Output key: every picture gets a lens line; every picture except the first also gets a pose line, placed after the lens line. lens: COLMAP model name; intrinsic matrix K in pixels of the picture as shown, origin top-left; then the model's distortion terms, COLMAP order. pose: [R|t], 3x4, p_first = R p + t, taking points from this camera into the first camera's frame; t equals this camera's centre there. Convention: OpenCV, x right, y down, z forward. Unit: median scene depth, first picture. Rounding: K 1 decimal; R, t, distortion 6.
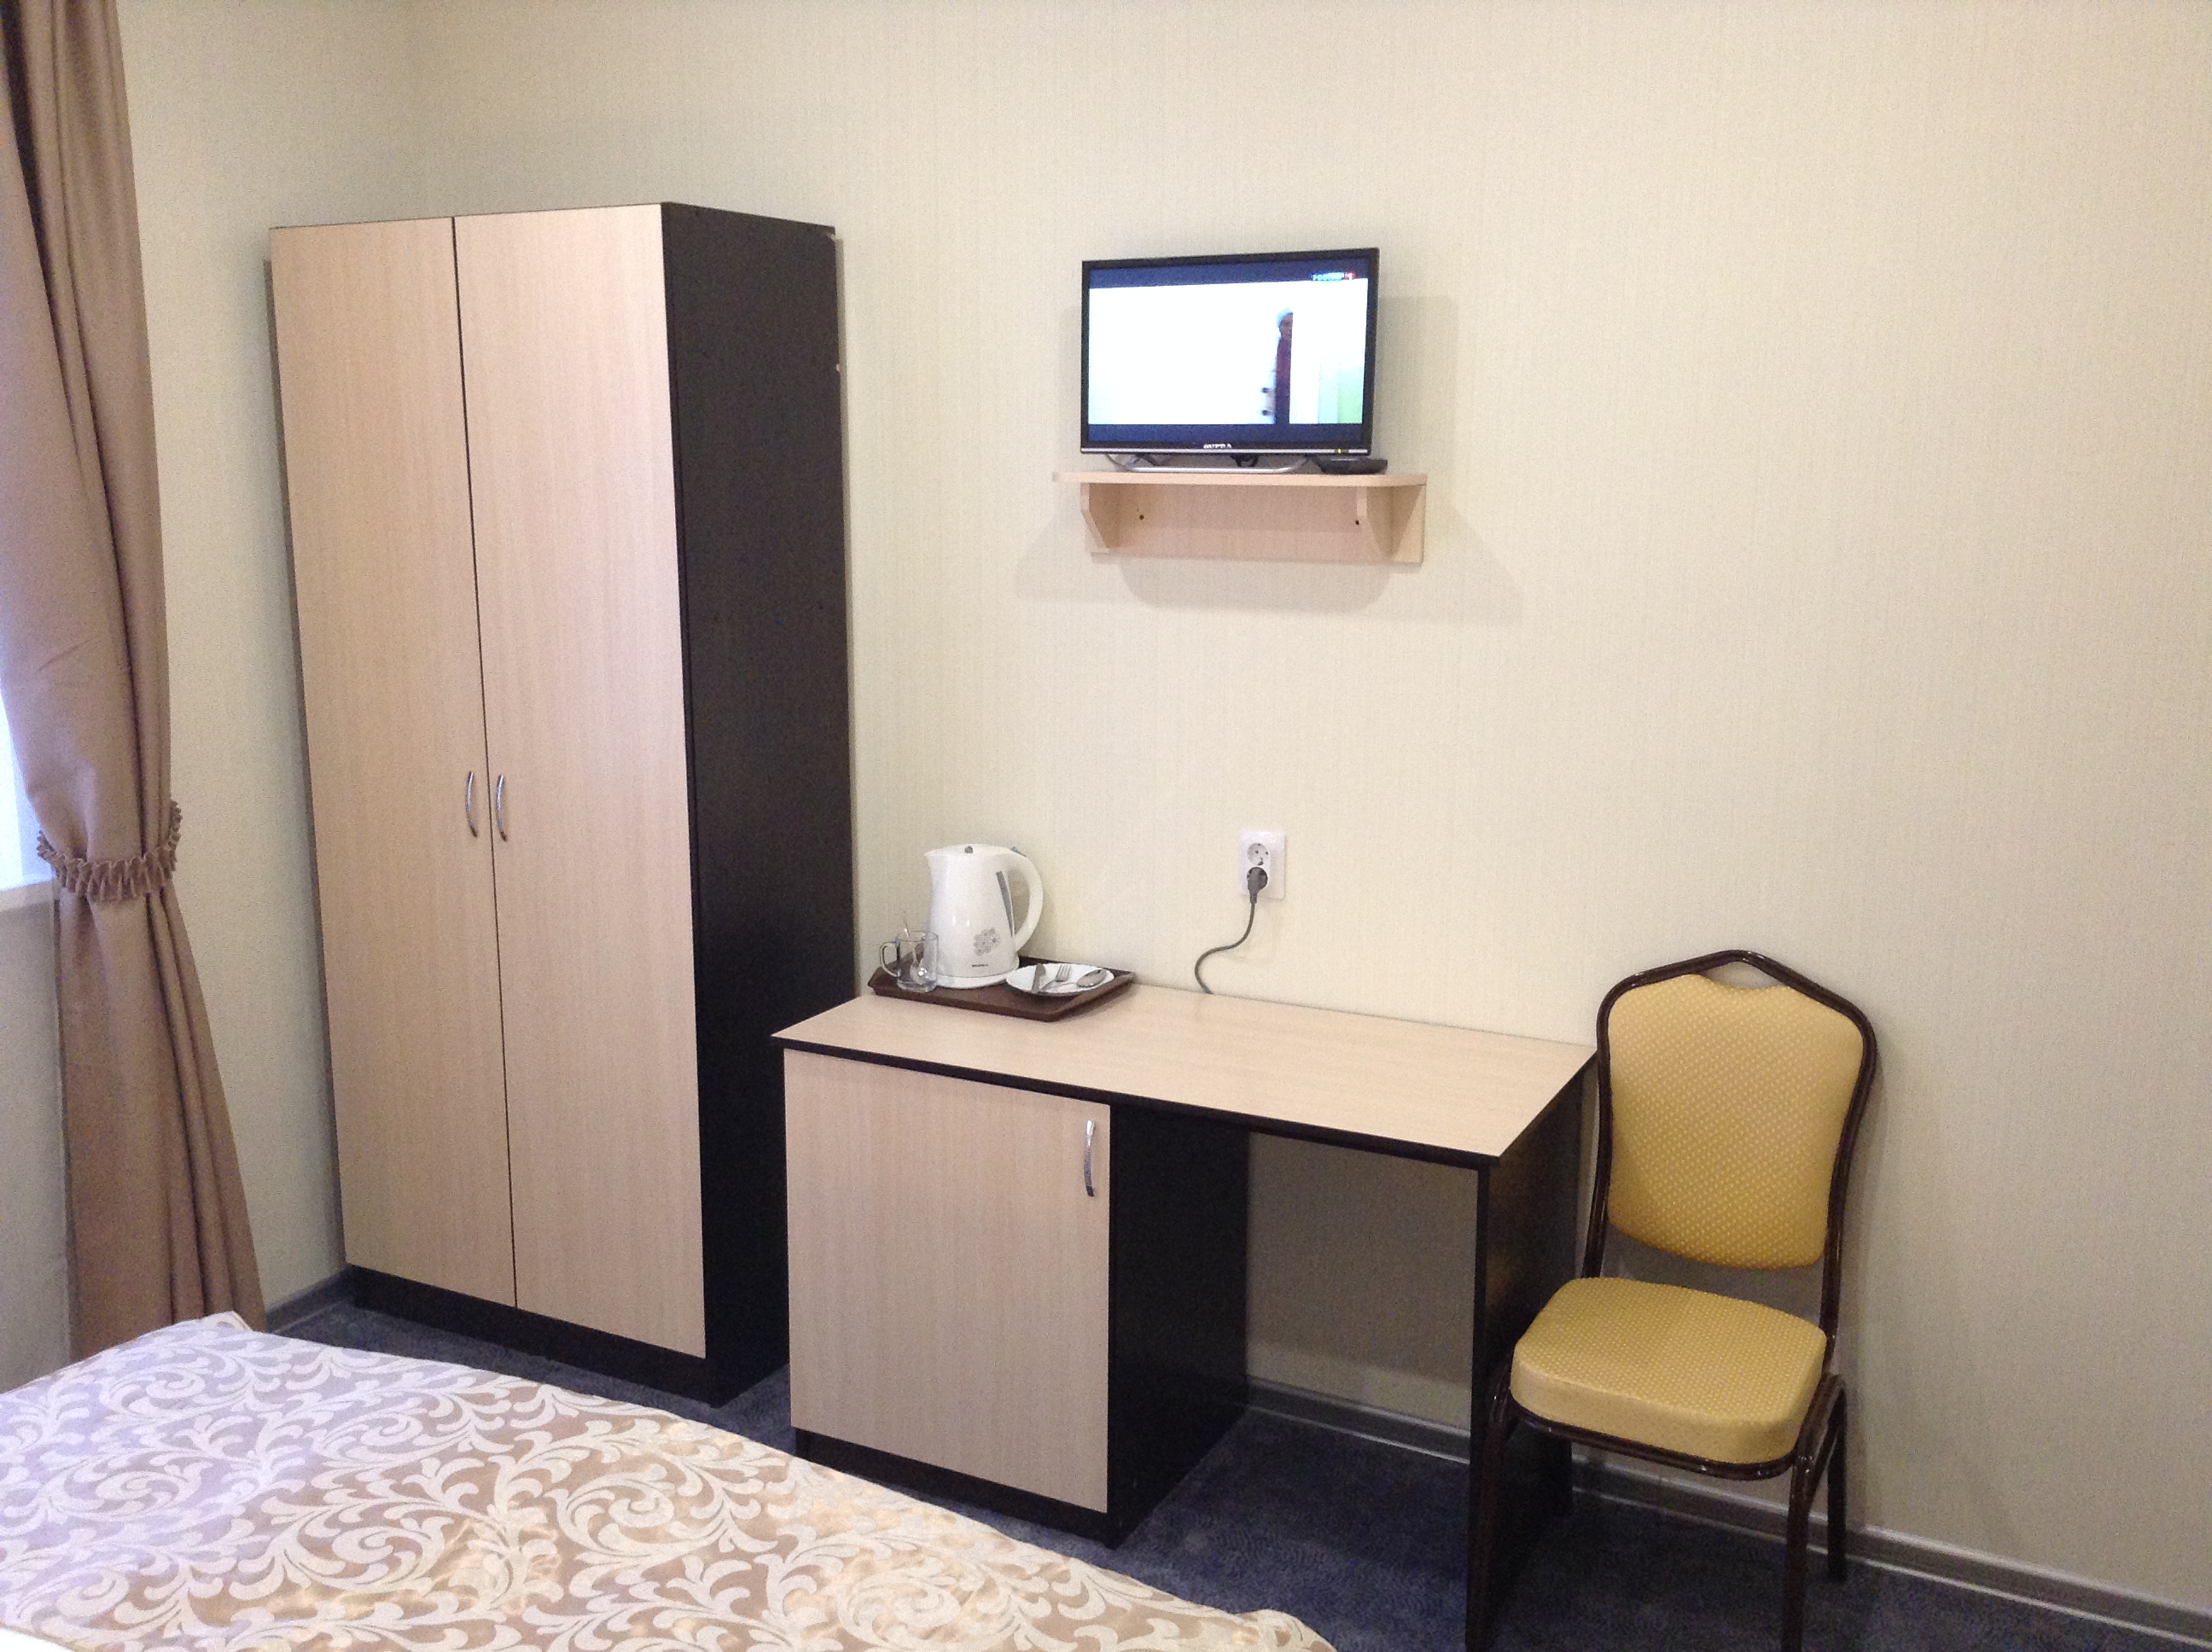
lens RADIAL K [[2023.5, 0, 1106.0], [0, 2023.5, 826.0], [0, 0, 1]] dist [0.185002, -0.398928]
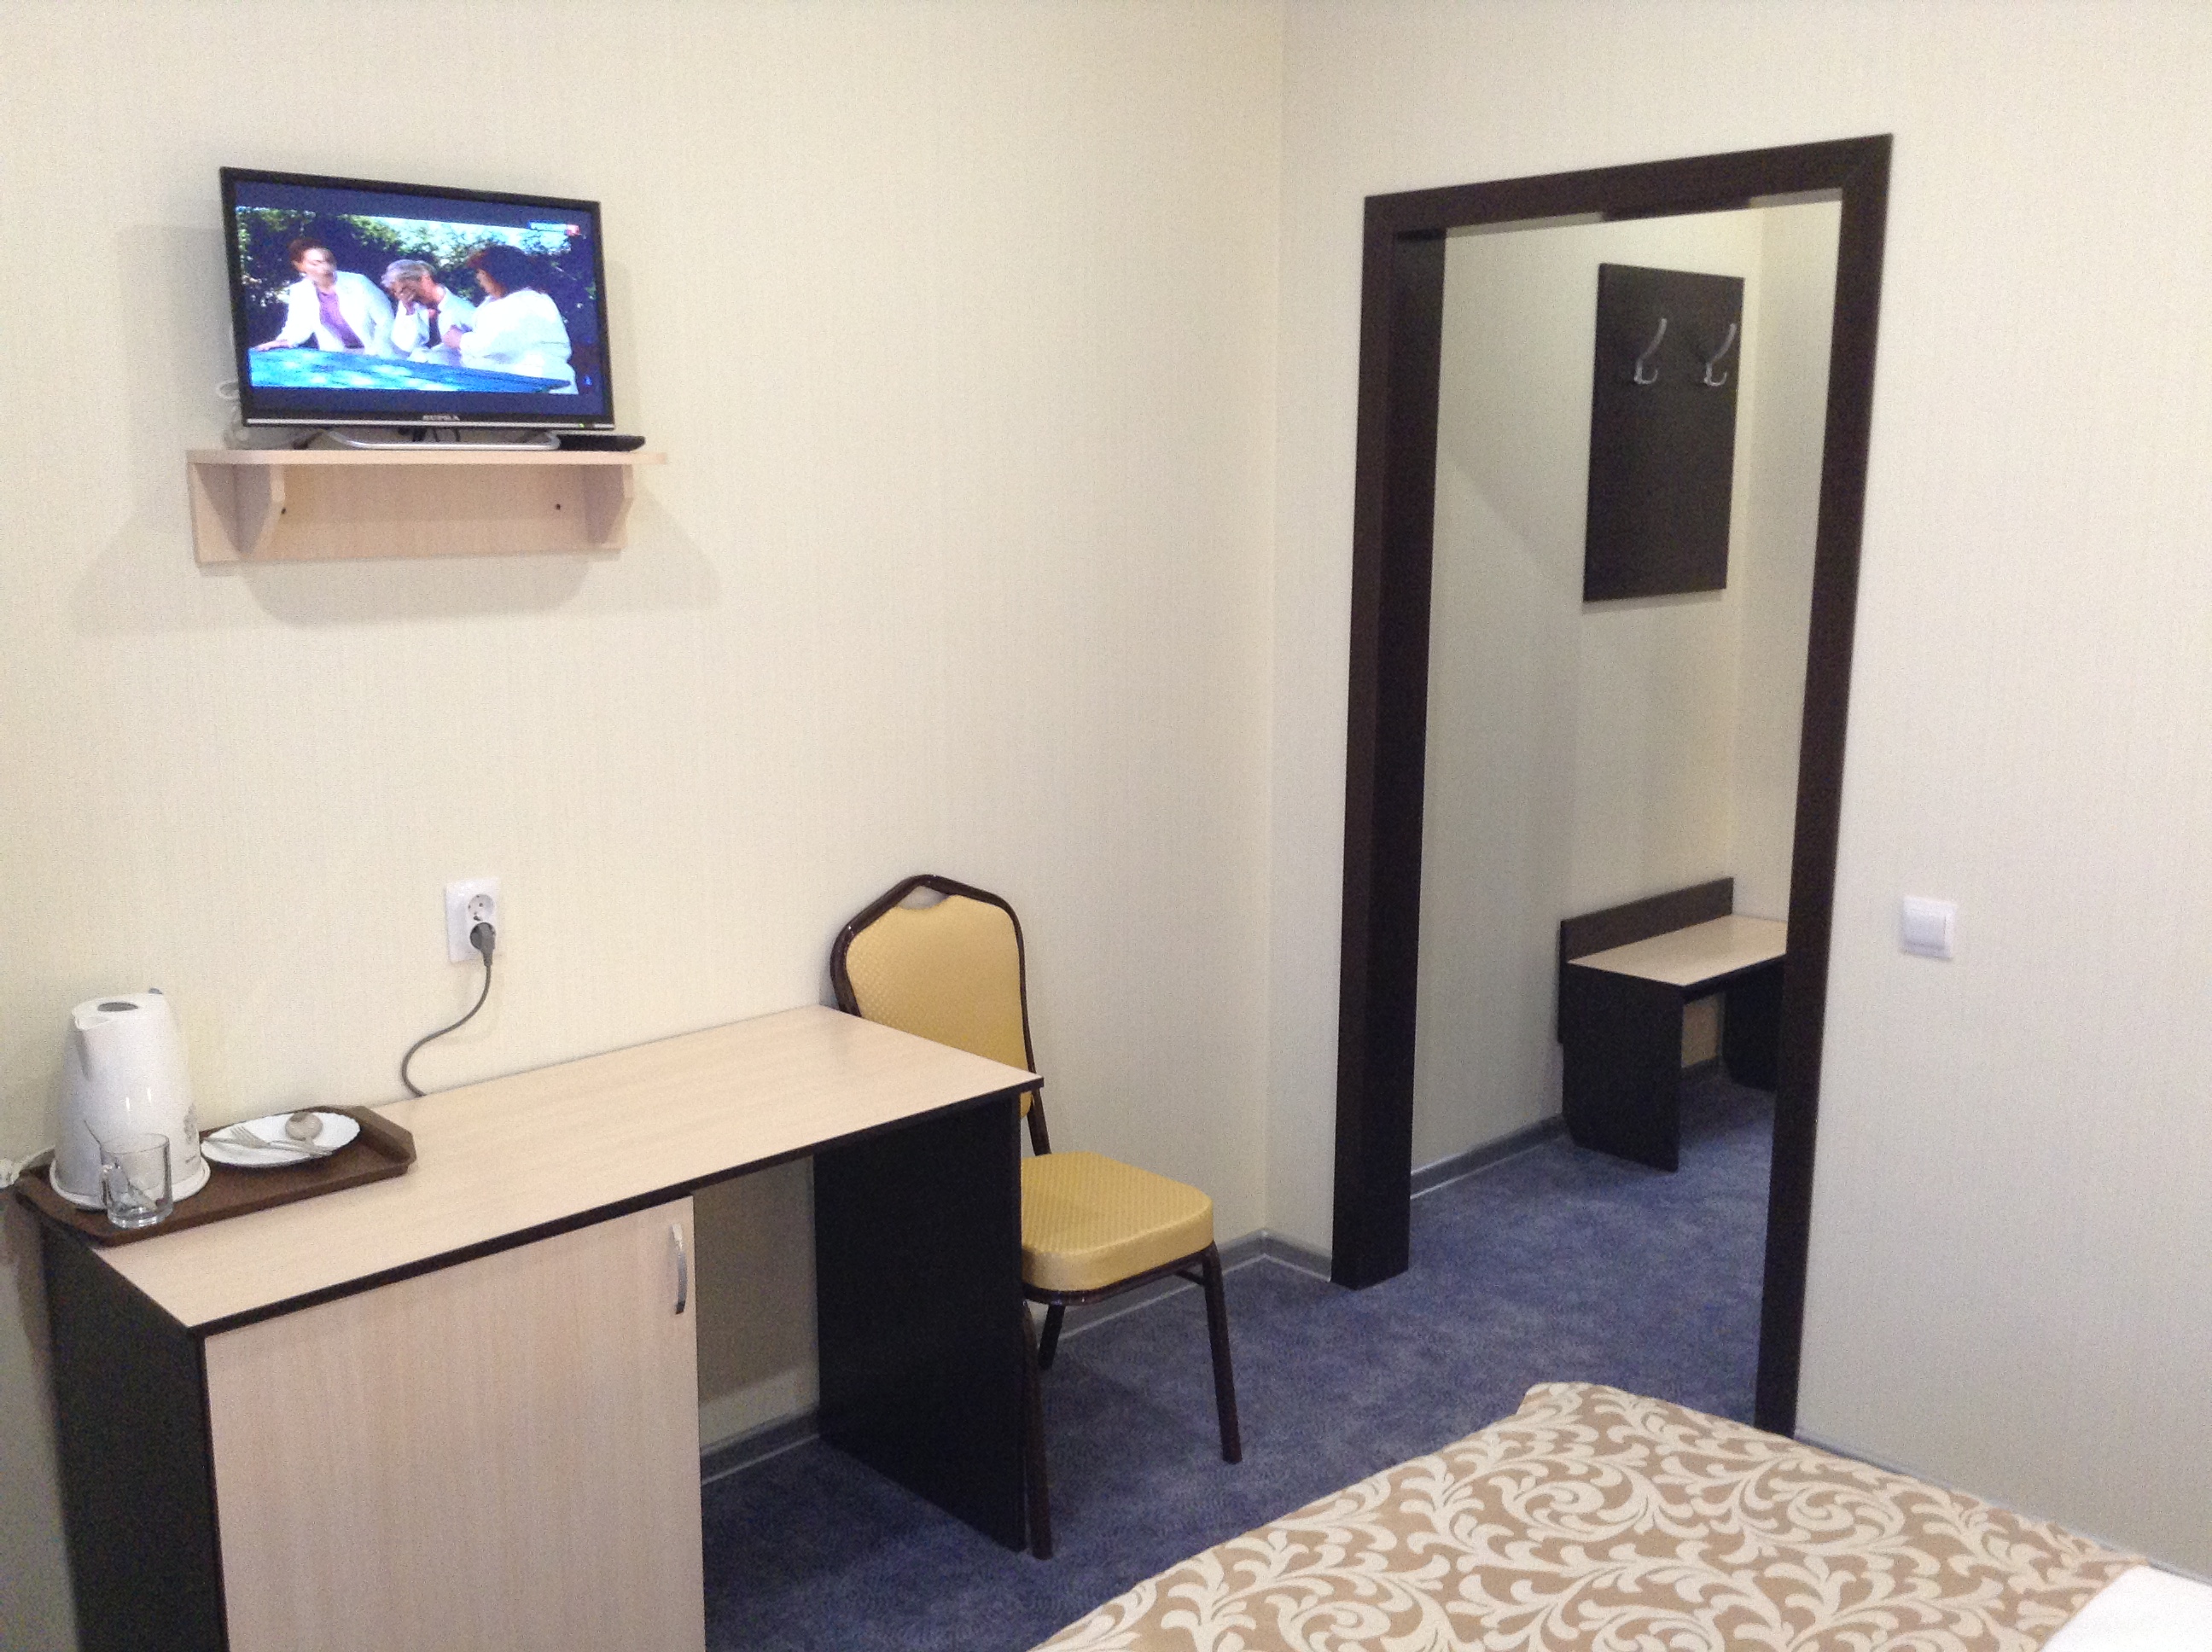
lens RADIAL K [[2109.5, 0, 1107.6], [0, 2109.5, 874.0], [0, 0, 1]] dist [0.060267, -0.000229]
pose [[0.311033, -0.201242, 0.928849, -0.672403], [0.177484, 0.972431, 0.151252, -0.088380], [-0.933680, 0.117812, 0.338175, 0.473455]]
